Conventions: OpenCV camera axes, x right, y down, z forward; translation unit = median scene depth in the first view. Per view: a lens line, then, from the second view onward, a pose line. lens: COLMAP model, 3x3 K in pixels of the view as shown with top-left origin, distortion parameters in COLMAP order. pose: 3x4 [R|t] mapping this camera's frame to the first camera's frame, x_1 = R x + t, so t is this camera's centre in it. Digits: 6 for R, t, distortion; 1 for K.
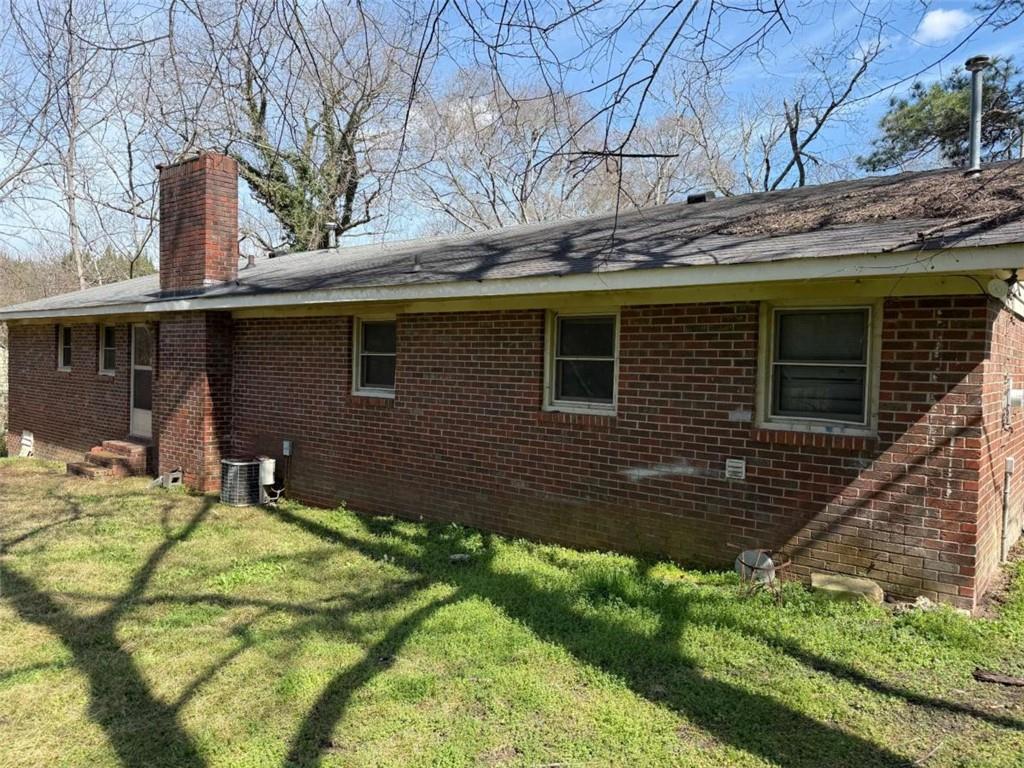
lens RADIAL K [[761.5, 0, 512.0], [0, 761.5, 384.0], [0, 0, 1]] dist [0.083692, -0.001215]
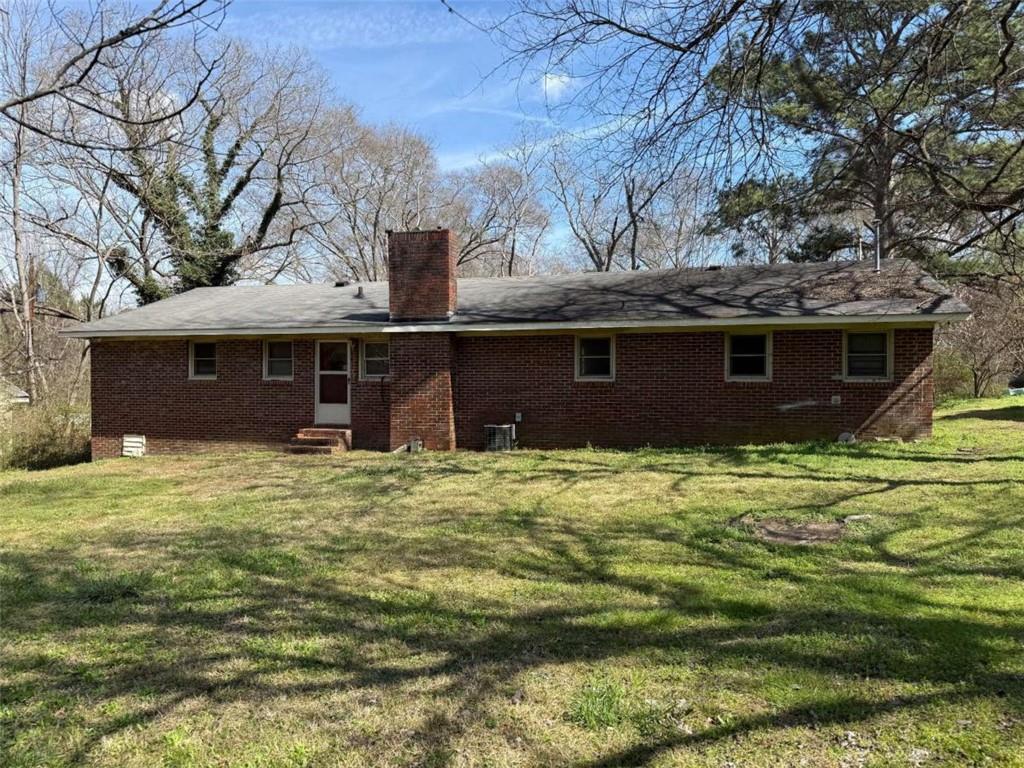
lens RADIAL K [[725.8, 0, 518.3], [0, 725.8, 386.7], [0, 0, 1]] dist [-0.001493, -0.028965]
pose [[0.899647, -0.045855, 0.434203, -1.287329], [0.042948, 0.998941, 0.016510, -0.007395], [-0.434500, 0.003795, 0.900664, -0.486802]]
